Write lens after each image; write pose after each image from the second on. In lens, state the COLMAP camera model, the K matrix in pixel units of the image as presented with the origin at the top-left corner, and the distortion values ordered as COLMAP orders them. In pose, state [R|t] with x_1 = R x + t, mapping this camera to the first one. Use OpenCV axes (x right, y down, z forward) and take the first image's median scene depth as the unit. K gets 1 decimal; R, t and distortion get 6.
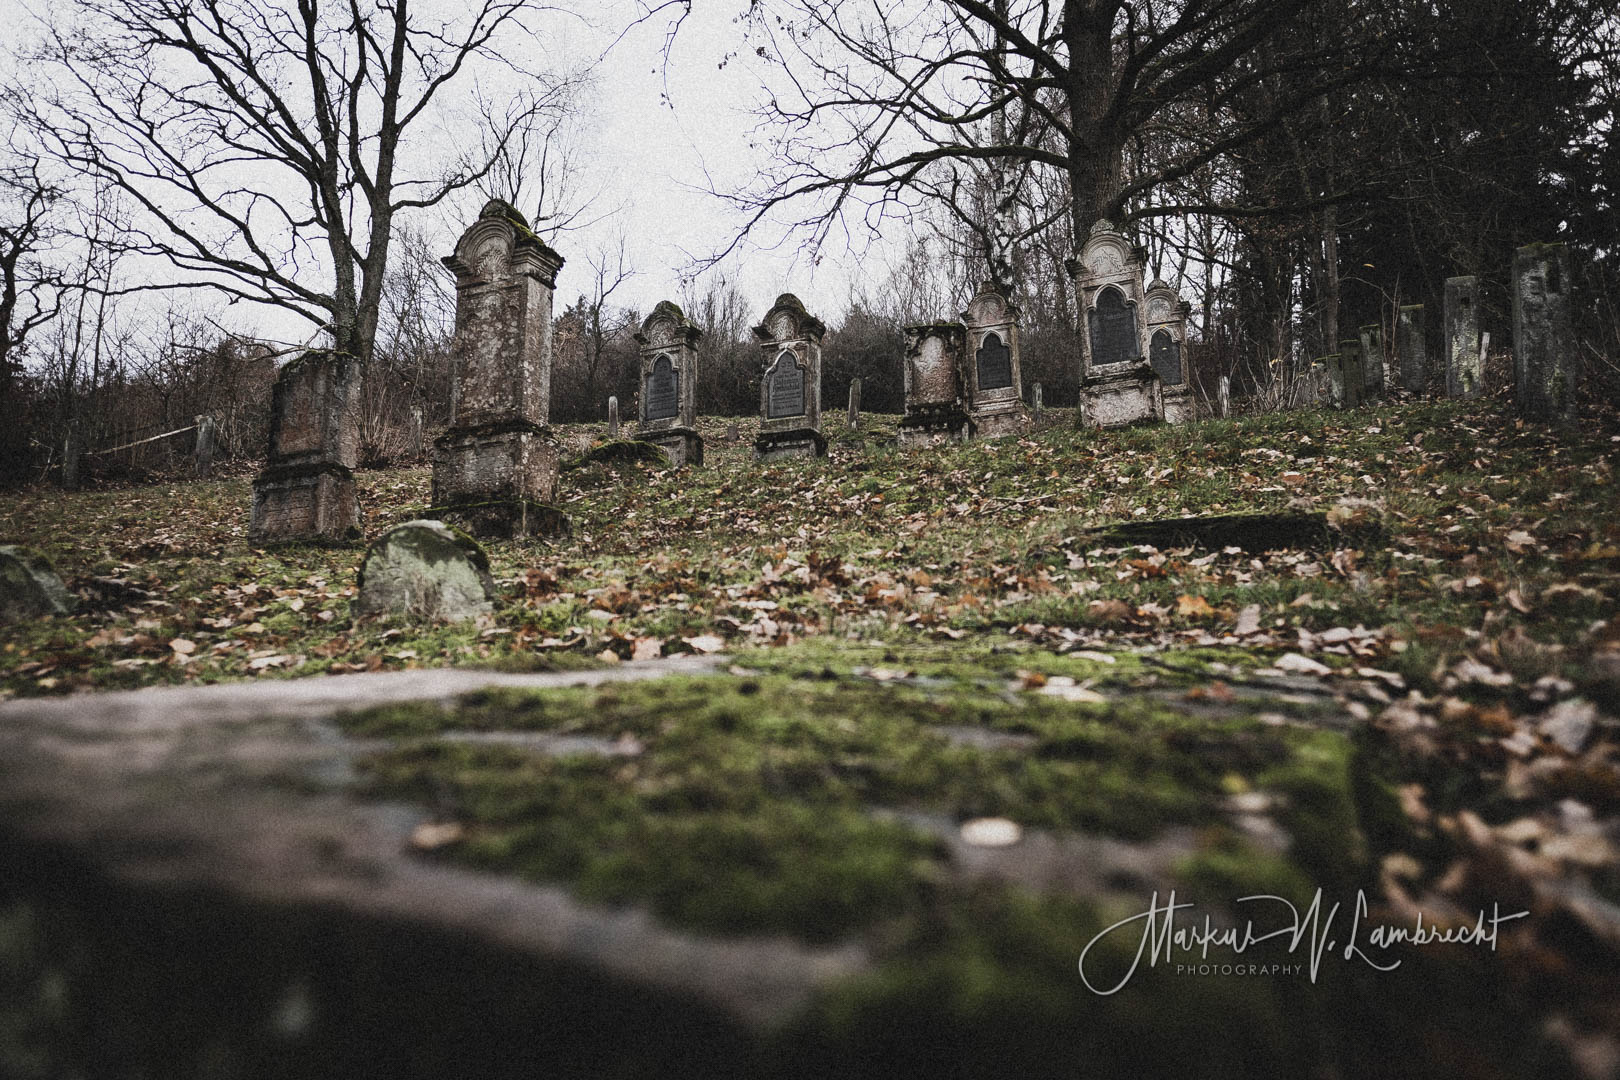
lens RADIAL K [[1133.0, 0, 810.0], [0, 1133.0, 540.0], [0, 0, 1]] dist [-0.011293, -0.001213]
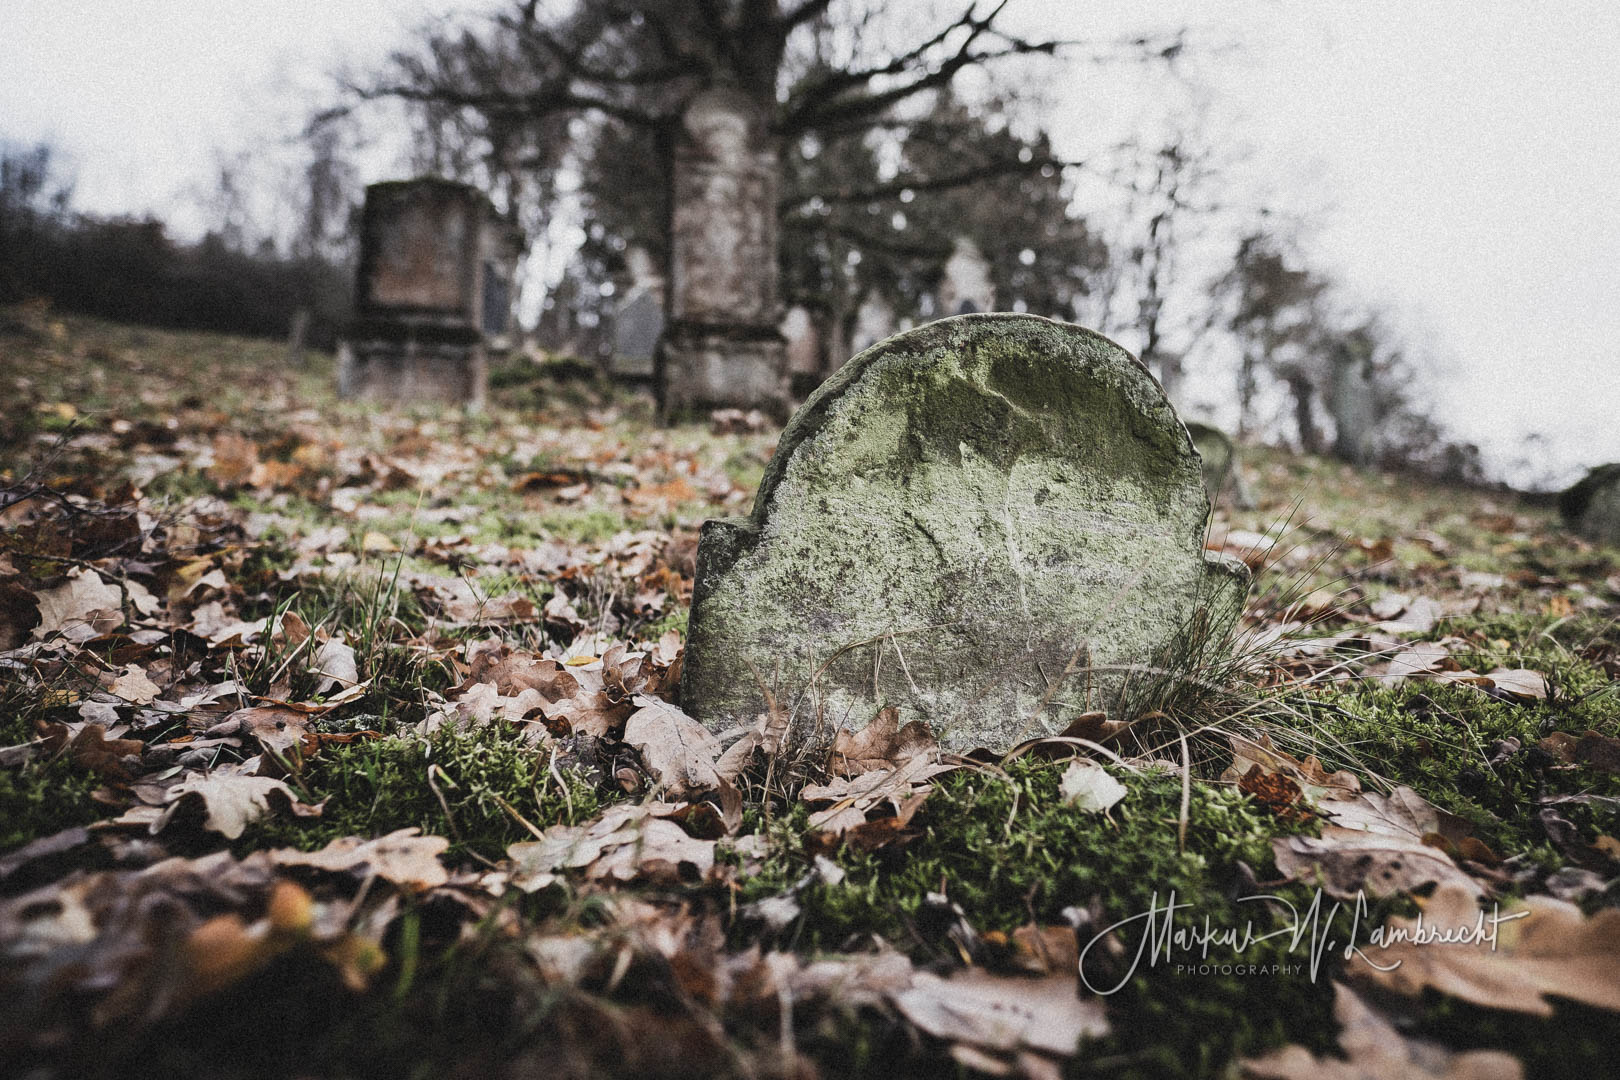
lens RADIAL K [[1133.0, 0, 810.0], [0, 1133.0, 540.0], [0, 0, 1]] dist [-0.011293, -0.001213]
pose [[0.794283, 0.084318, 0.601668, -0.524560], [-0.091254, 0.995645, -0.019062, 0.050827], [-0.600655, -0.039763, 0.798519, 0.186540]]
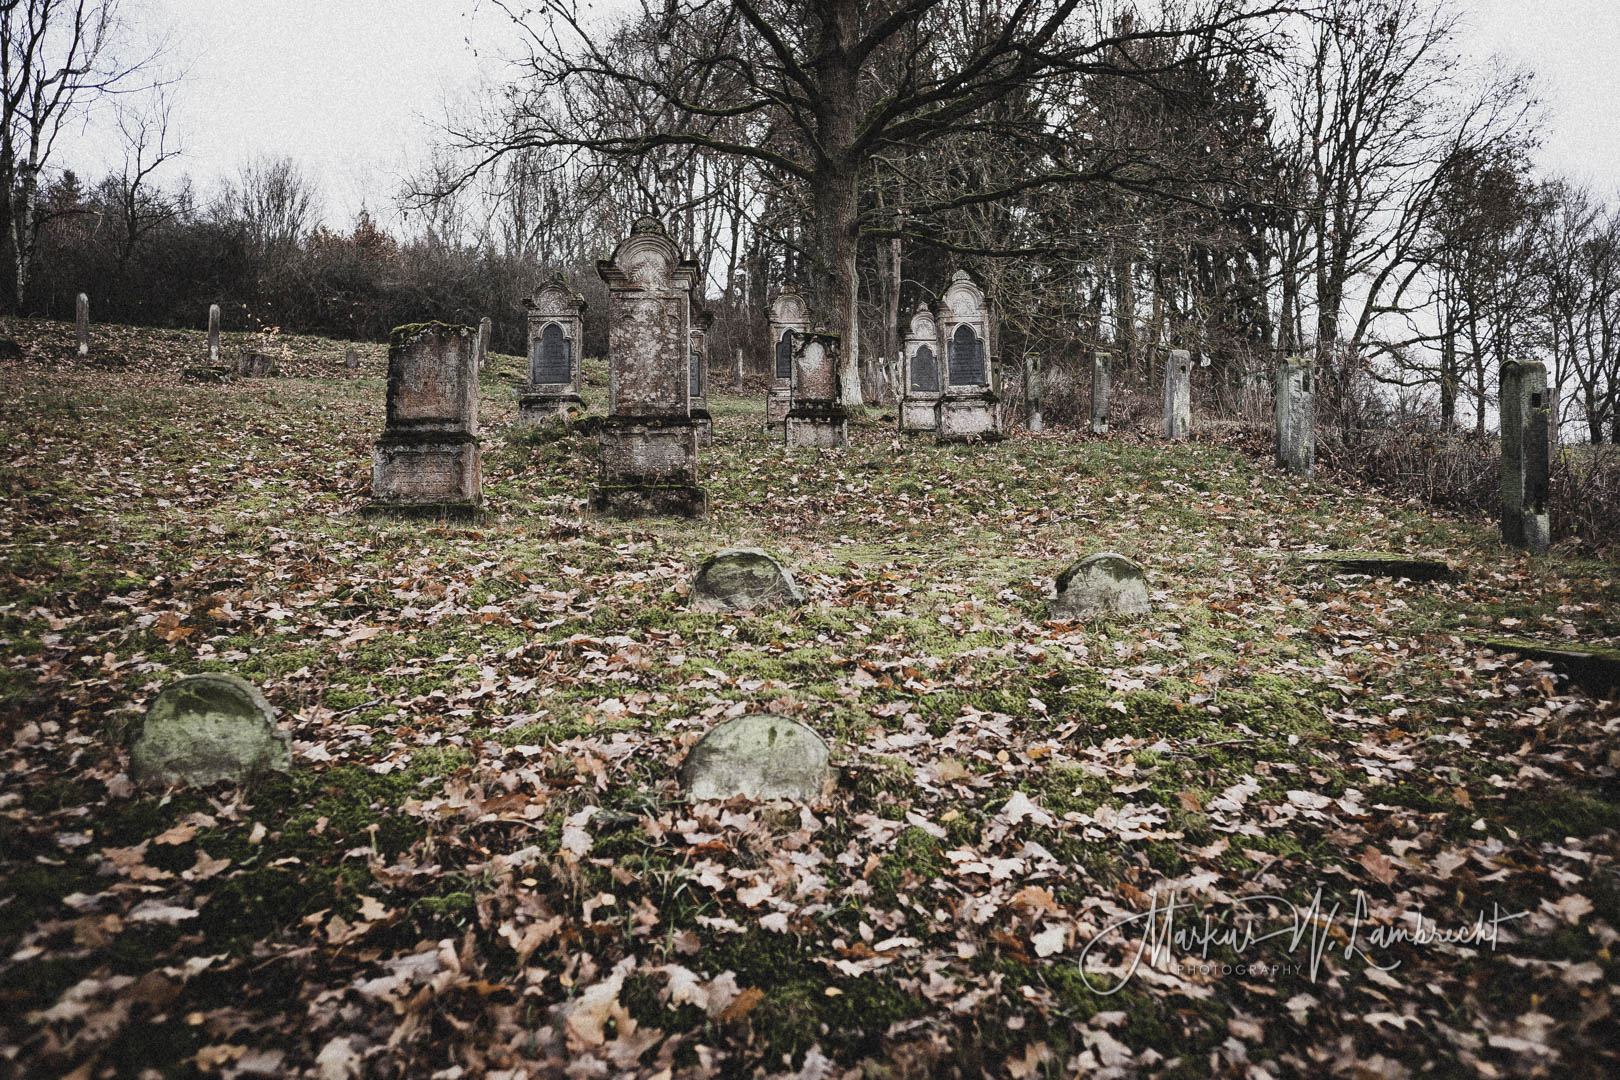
lens RADIAL K [[1133.0, 0, 810.0], [0, 1133.0, 540.0], [0, 0, 1]] dist [-0.011293, -0.001213]
pose [[0.895619, 0.038635, 0.443140, -0.458283], [-0.063681, 0.997096, 0.041772, -0.024172], [-0.440240, -0.065631, 0.895478, -0.086654]]
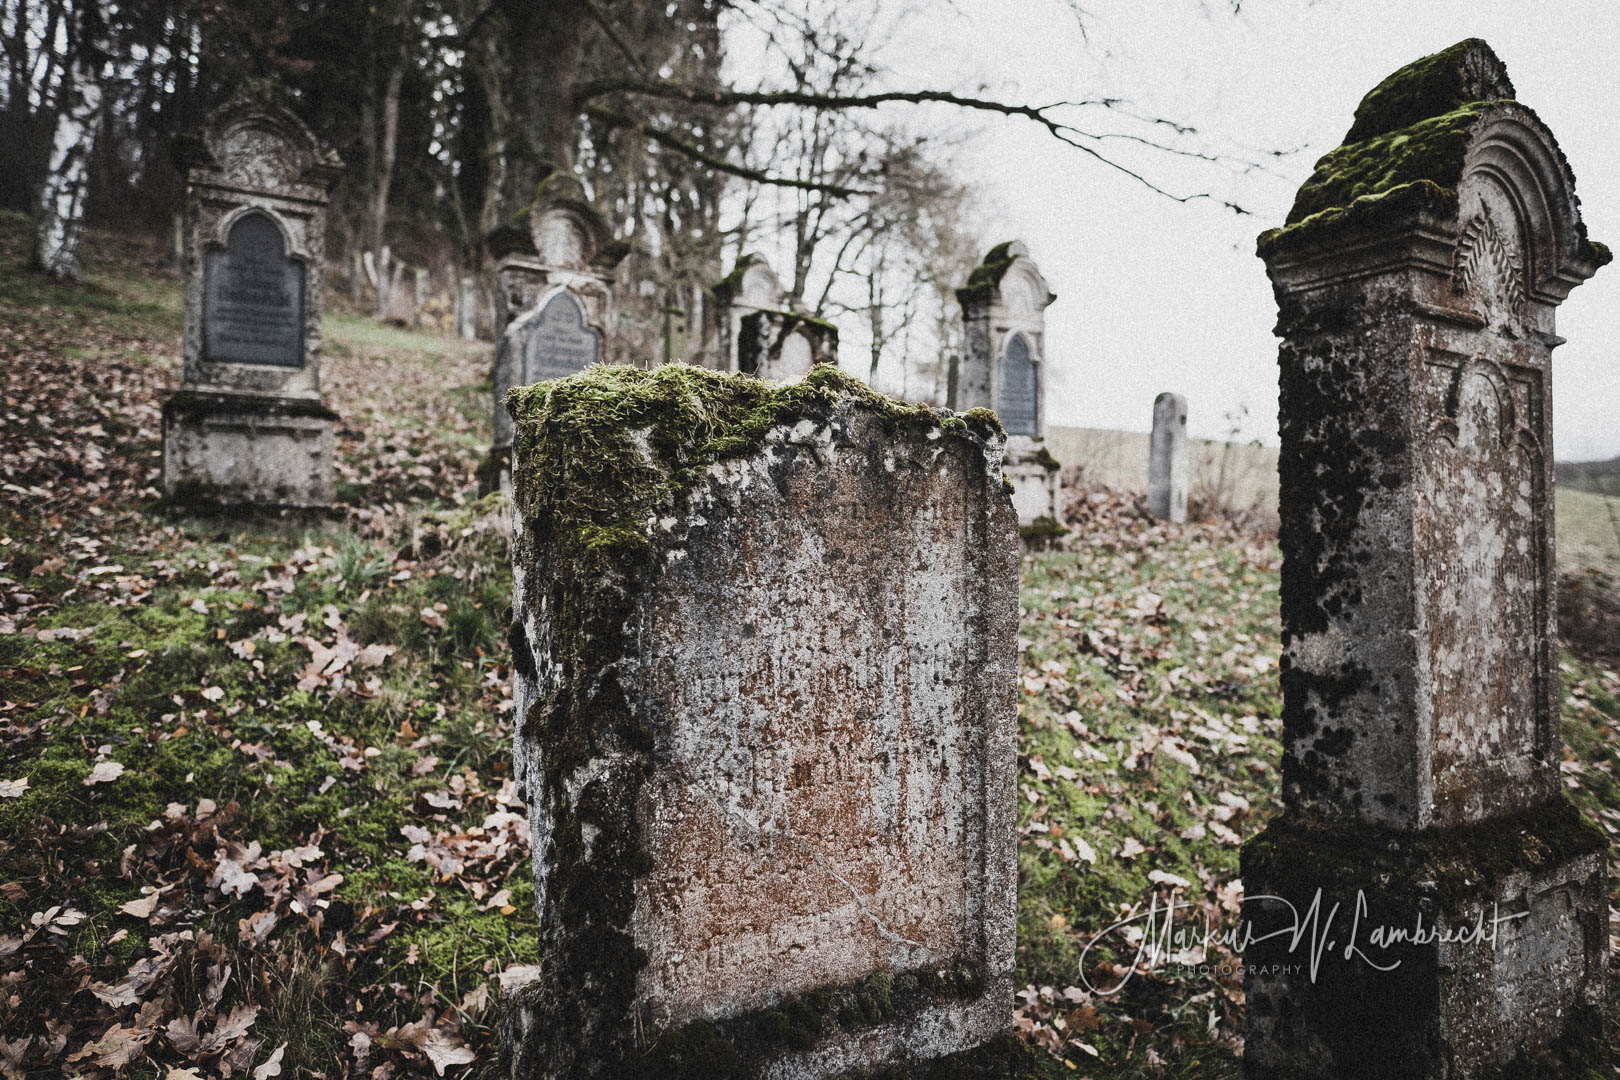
lens RADIAL K [[1133.0, 0, 810.0], [0, 1133.0, 540.0], [0, 0, 1]] dist [-0.011293, -0.001213]
pose [[0.529378, 0.019161, 0.848170, -0.459004], [-0.141623, 0.987713, 0.066080, -0.120050], [-0.836482, -0.155102, 0.525587, 0.710585]]
